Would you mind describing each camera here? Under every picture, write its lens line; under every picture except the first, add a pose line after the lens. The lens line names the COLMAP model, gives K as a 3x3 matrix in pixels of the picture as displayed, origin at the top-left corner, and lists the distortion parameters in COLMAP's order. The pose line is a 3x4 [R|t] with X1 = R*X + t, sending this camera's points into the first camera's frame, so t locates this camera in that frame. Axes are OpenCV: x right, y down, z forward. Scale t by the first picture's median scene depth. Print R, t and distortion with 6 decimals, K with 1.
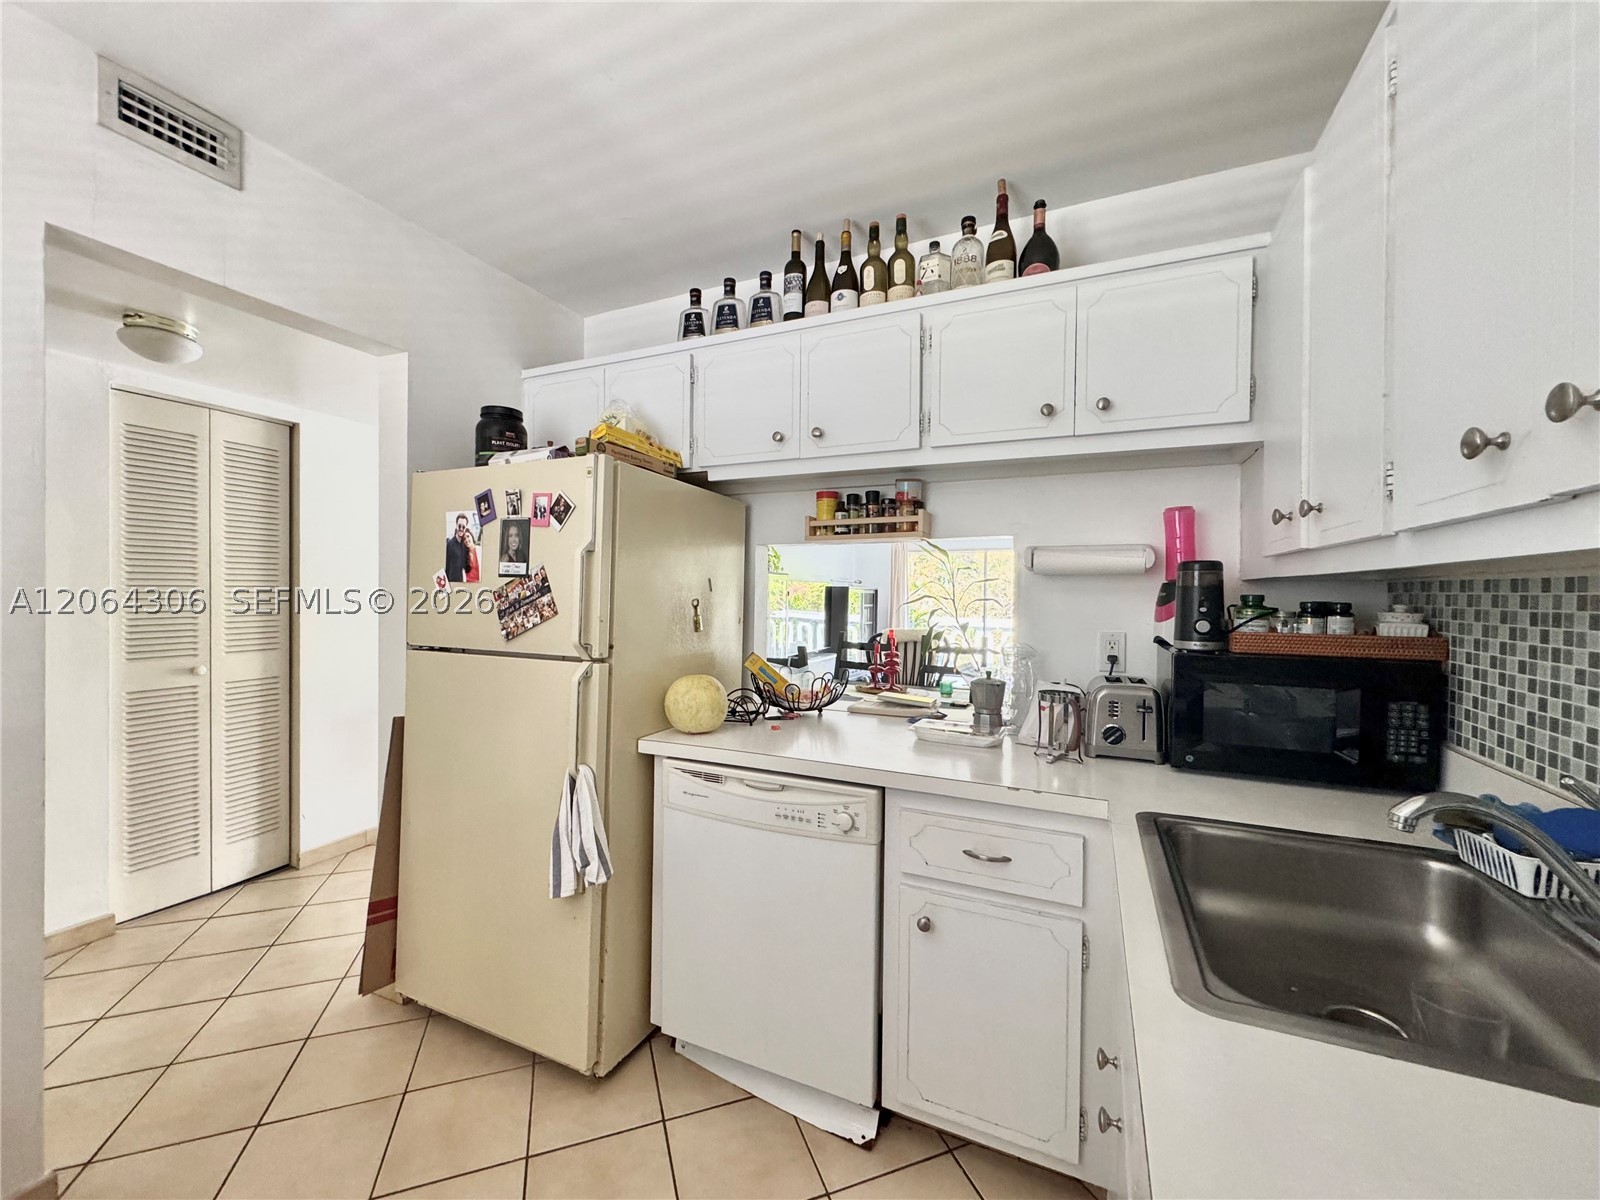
lens RADIAL K [[636.5, 0, 805.2], [0, 636.5, 593.3], [0, 0, 1]] dist [0.000107, 0.000025]
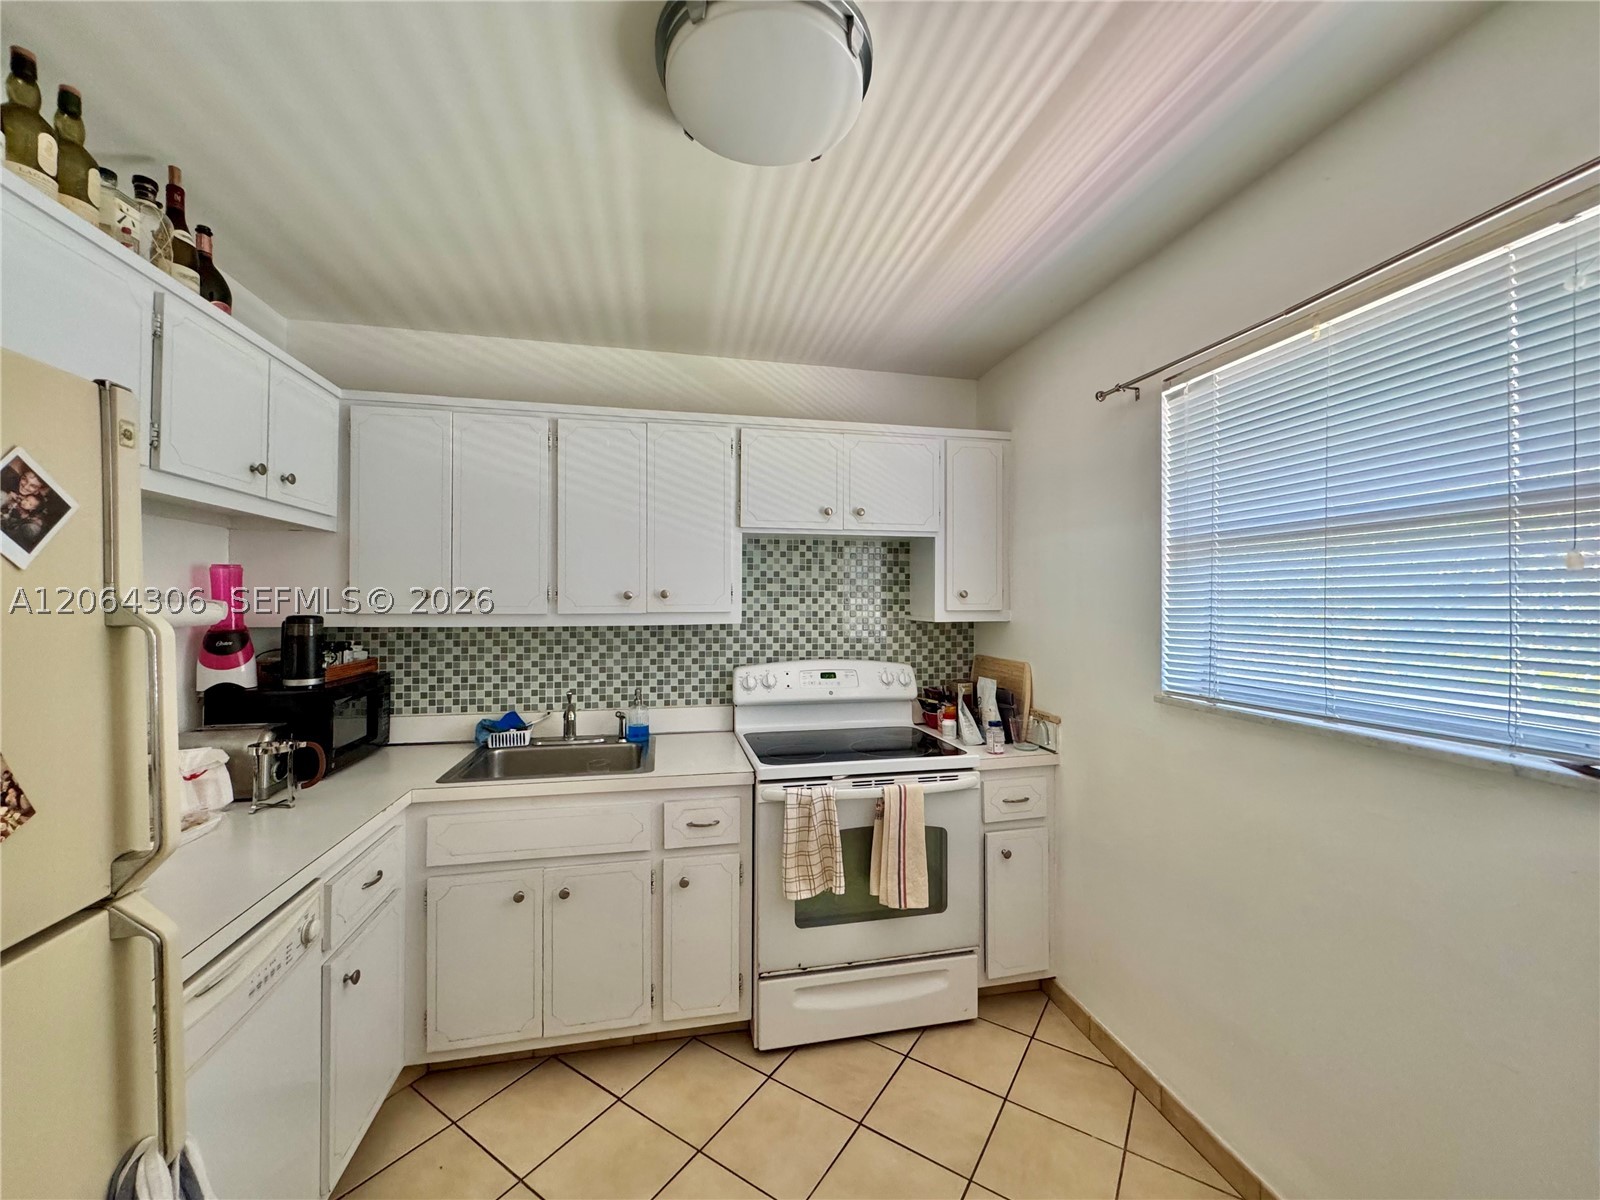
lens RADIAL K [[636.5, 0, 805.2], [0, 636.5, 593.3], [0, 0, 1]] dist [0.000107, 0.000025]
pose [[-0.587474, 0.002820, 0.809238, -1.017904], [0.004402, 0.999990, -0.000289, -0.094032], [-0.809231, 0.003393, -0.587481, 0.967377]]
